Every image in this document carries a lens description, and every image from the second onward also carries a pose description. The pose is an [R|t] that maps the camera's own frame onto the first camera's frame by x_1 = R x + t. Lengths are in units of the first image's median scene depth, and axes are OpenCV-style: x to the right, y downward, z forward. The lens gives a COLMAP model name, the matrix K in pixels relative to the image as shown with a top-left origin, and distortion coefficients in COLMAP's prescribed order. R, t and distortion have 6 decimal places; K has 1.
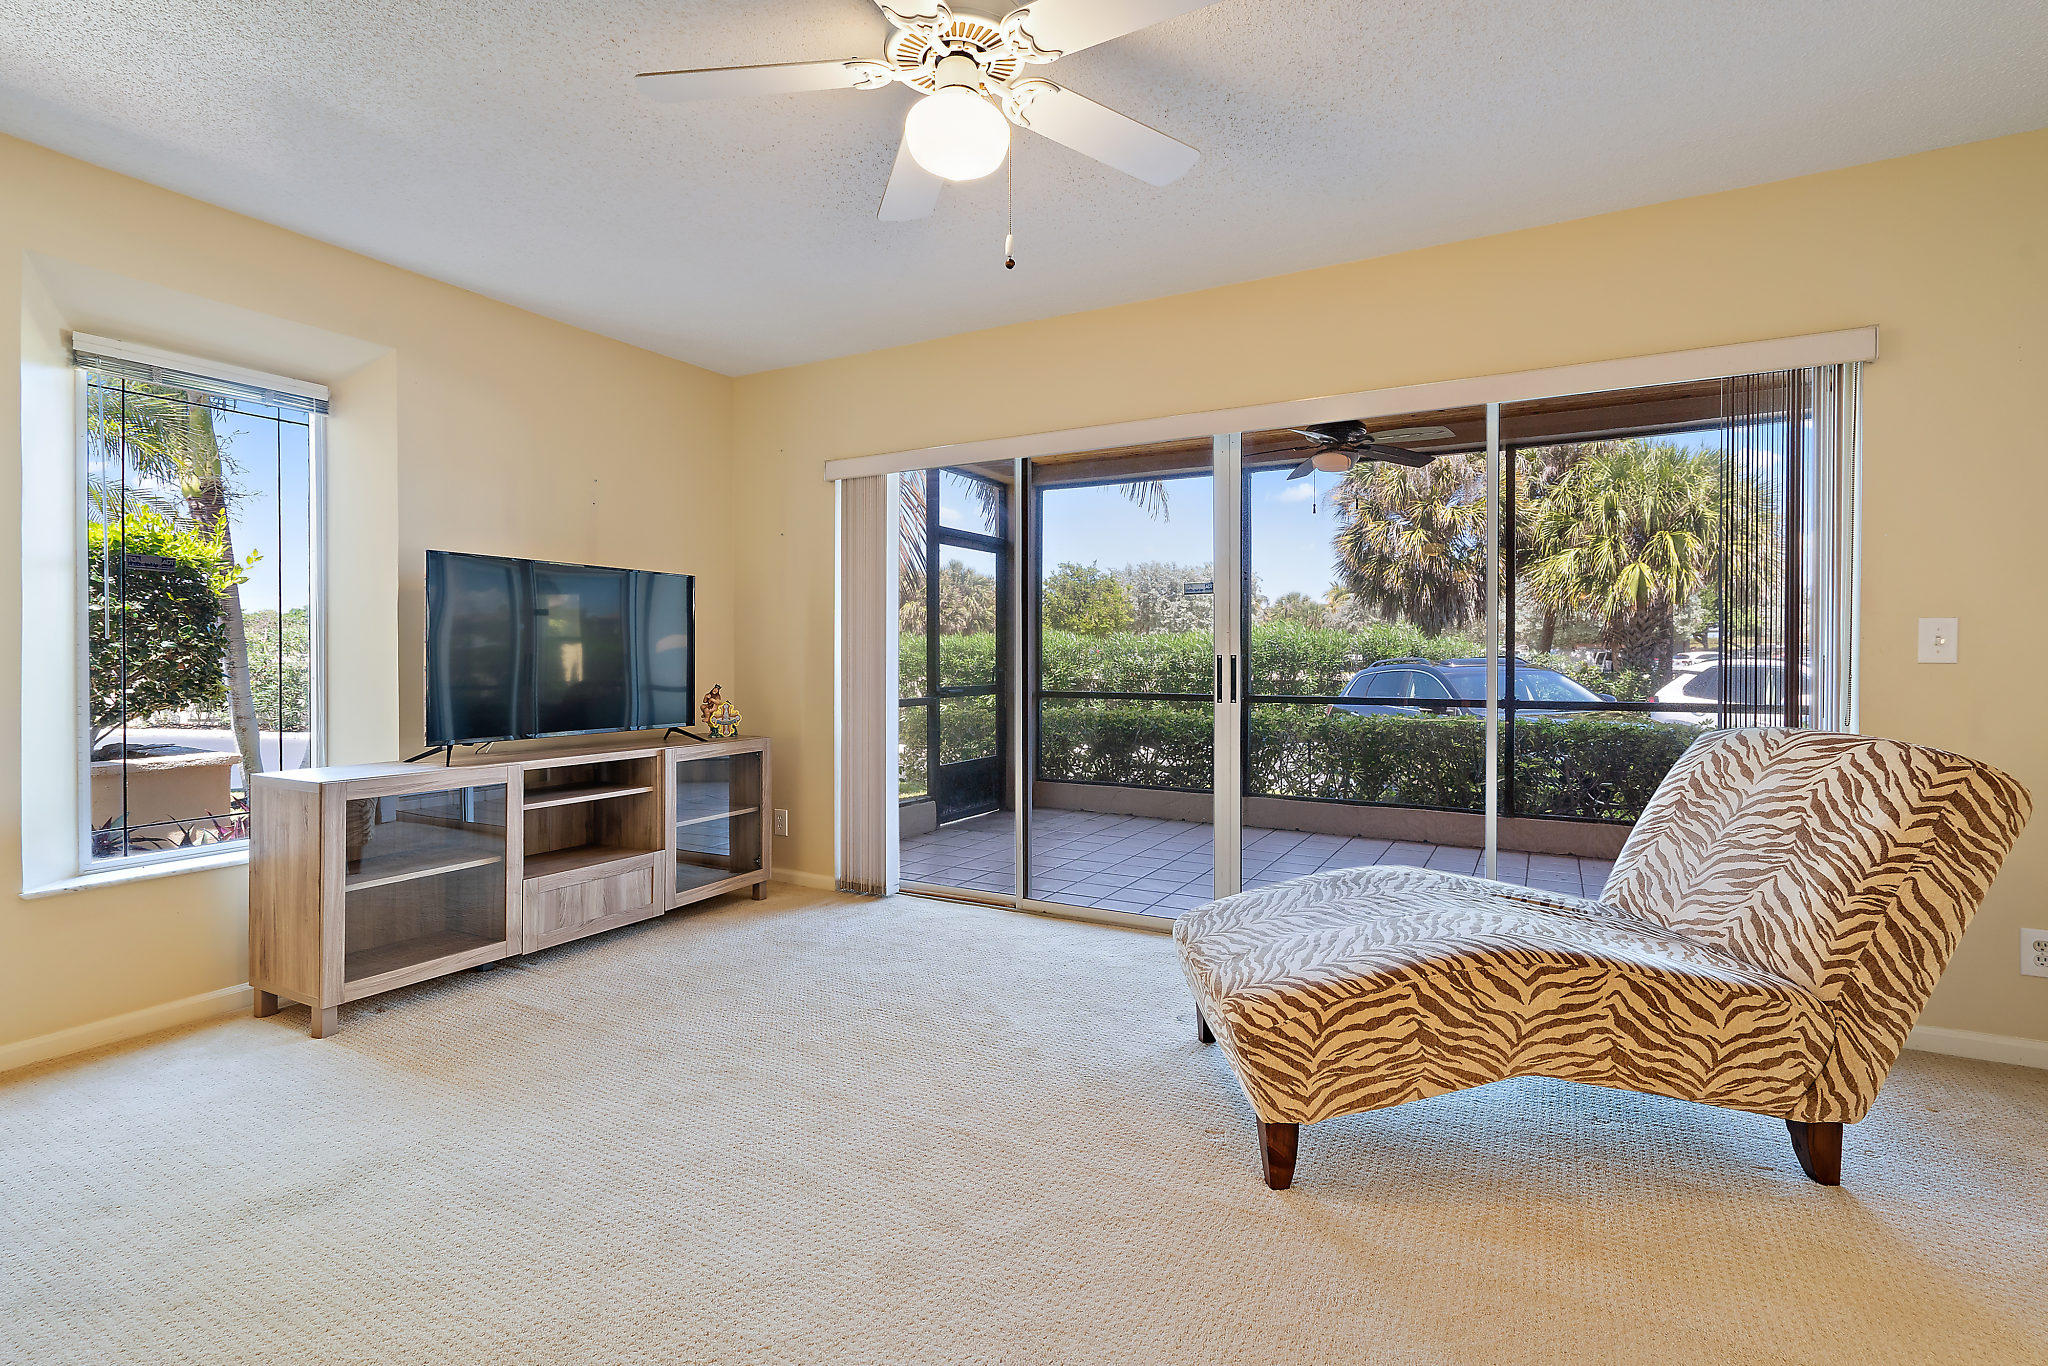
lens RADIAL K [[942.3, 0, 1058.4], [0, 942.3, 651.0], [0, 0, 1]] dist [-0.000418, 0.000800]
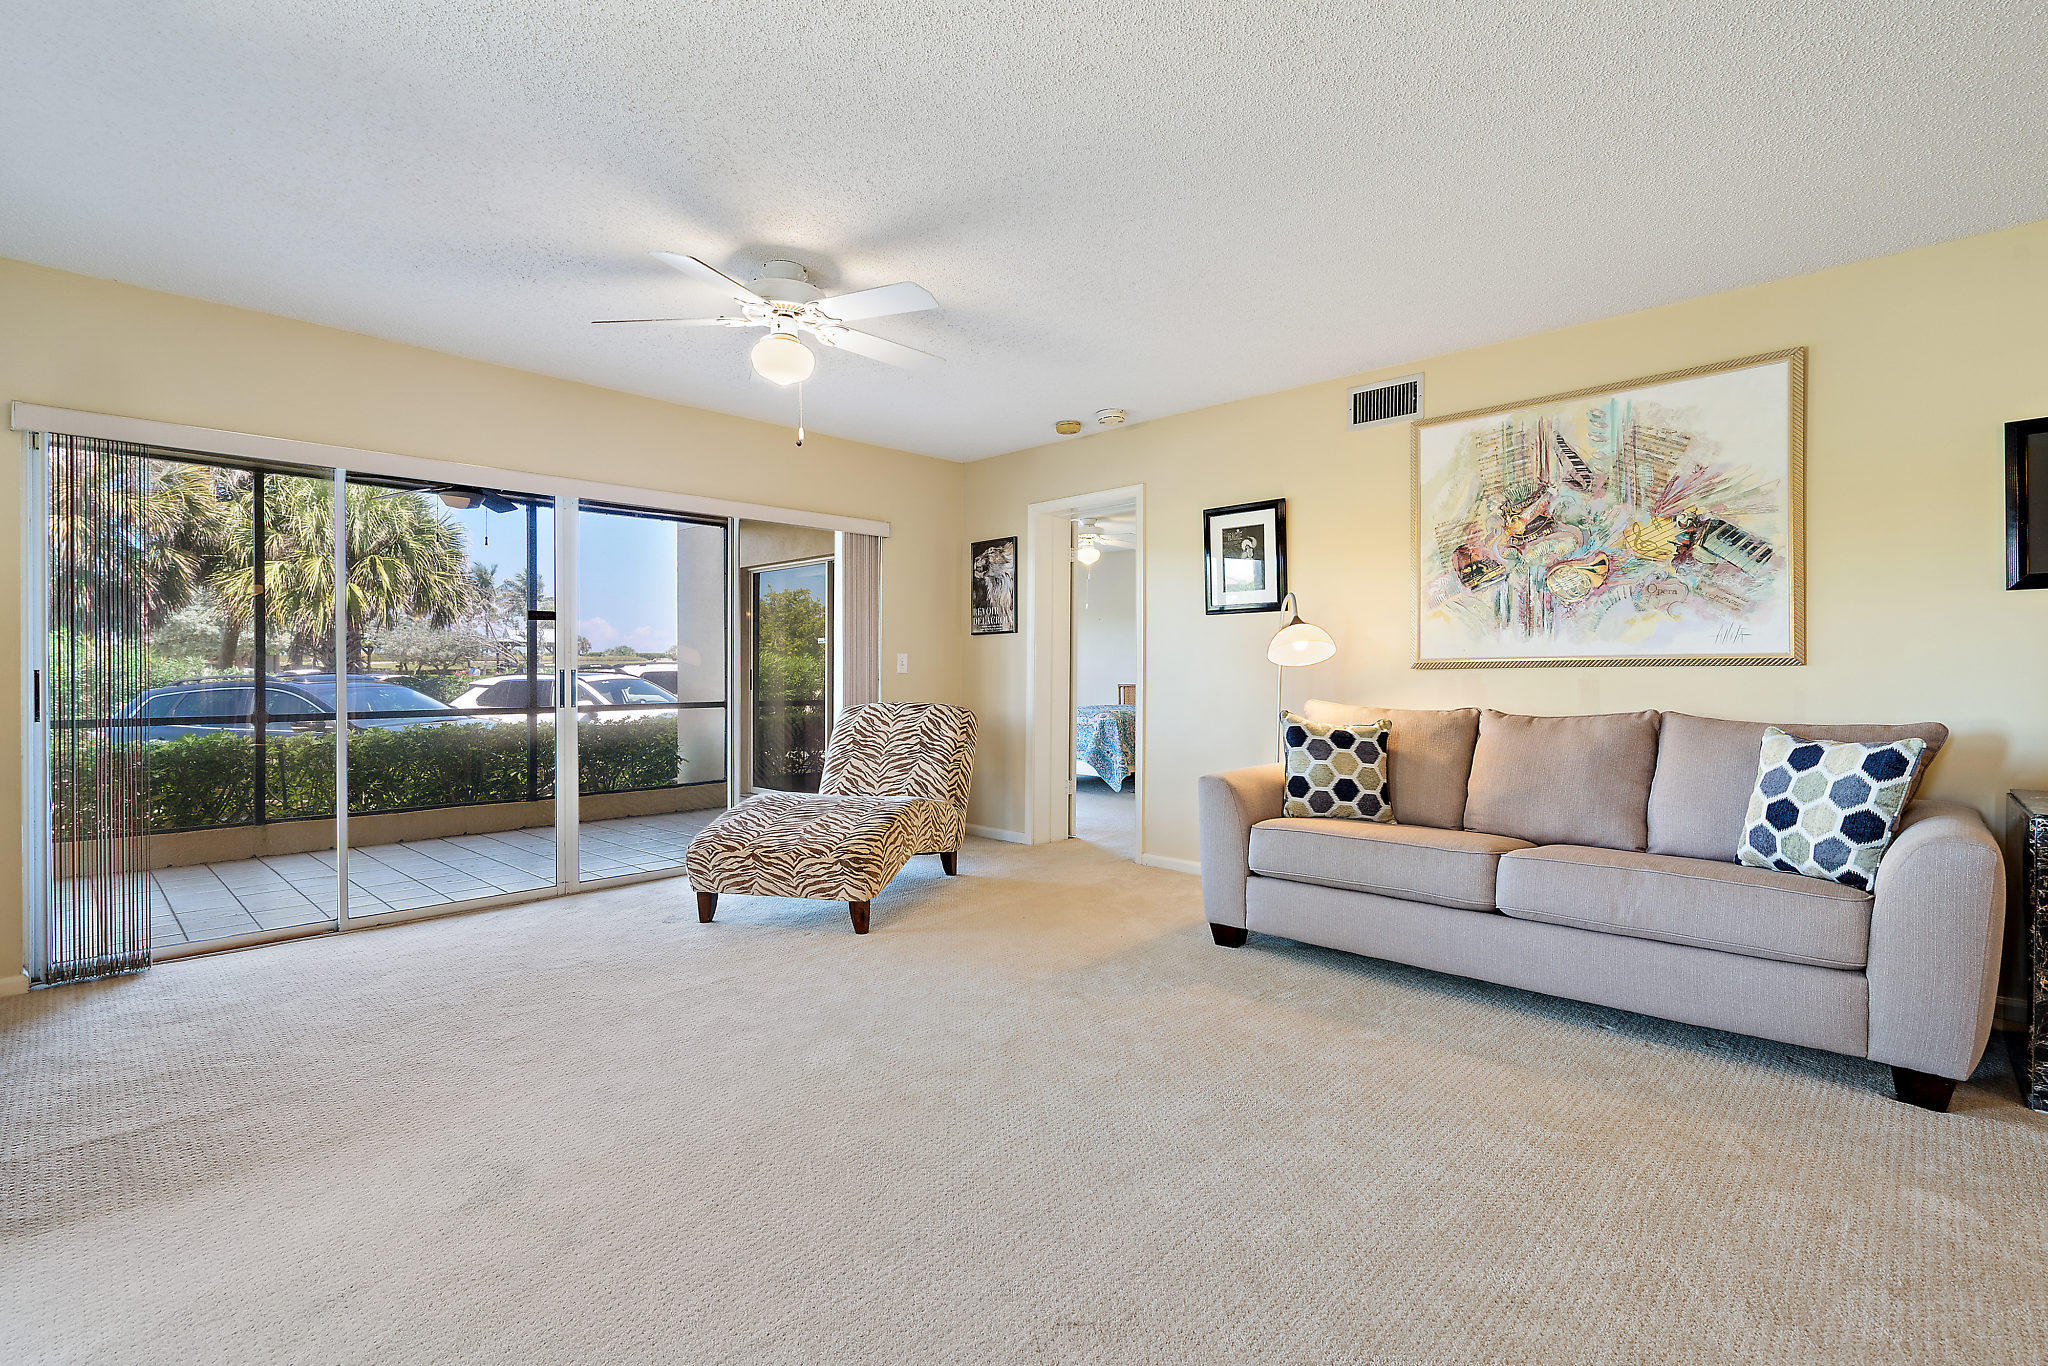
lens RADIAL K [[942.3, 0, 979.4], [0, 942.3, 672.6], [0, 0, 1]] dist [-0.000418, 0.000800]
pose [[0.304248, -0.004006, 0.952585, -0.714480], [-0.001796, 0.999987, 0.004779, 0.000481], [-0.952591, -0.003165, 0.304237, 0.068981]]
